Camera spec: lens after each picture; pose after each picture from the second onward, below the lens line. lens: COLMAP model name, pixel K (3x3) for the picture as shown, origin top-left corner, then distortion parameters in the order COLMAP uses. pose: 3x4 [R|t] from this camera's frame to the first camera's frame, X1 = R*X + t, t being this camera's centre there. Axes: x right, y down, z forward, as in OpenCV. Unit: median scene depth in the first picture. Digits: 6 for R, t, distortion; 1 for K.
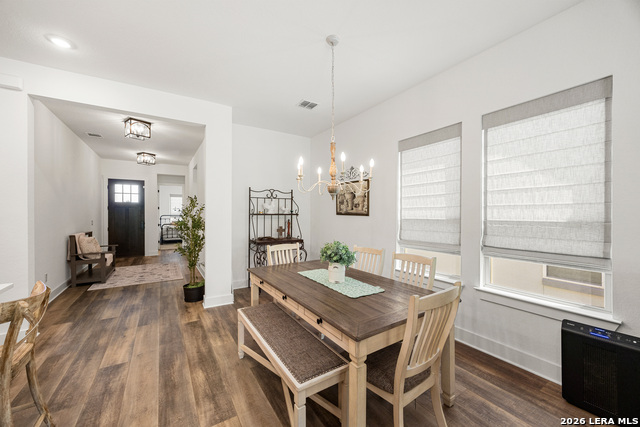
lens RADIAL K [[246.6, 0, 320.5], [0, 246.6, 214.6], [0, 0, 1]] dist [-0.000194, -0.000790]
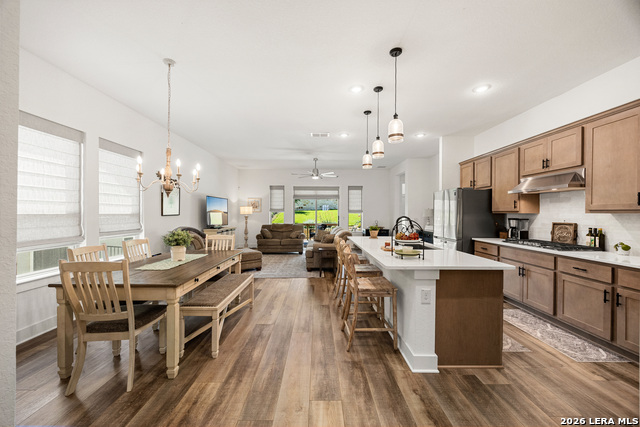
lens RADIAL K [[246.6, 0, 316.7], [0, 246.6, 214.2], [0, 0, 1]] dist [-0.000194, -0.000790]
pose [[-0.838340, -0.005057, 0.545124, -0.956105], [-0.001057, 0.999970, 0.007651, 0.010904], [-0.545146, 0.005838, -0.838321, 1.289793]]
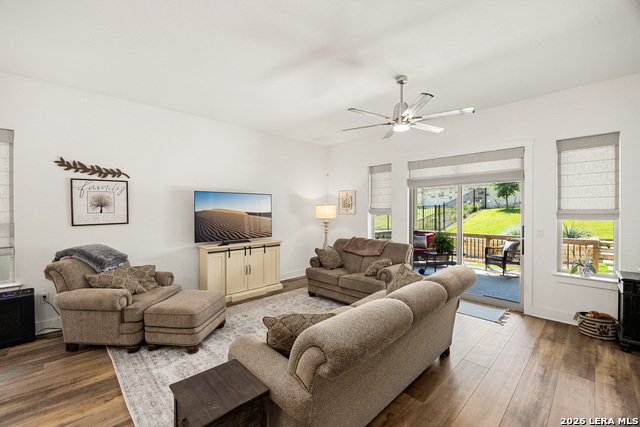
lens RADIAL K [[267.8, 0, 316.7], [0, 267.8, 212.1], [0, 0, 1]] dist [-0.012223, 0.000483]
pose [[-0.182618, -0.008427, 0.983148, -0.510925], [0.006628, 0.999930, 0.009802, -0.029061], [-0.983162, 0.008306, -0.182549, -0.366224]]
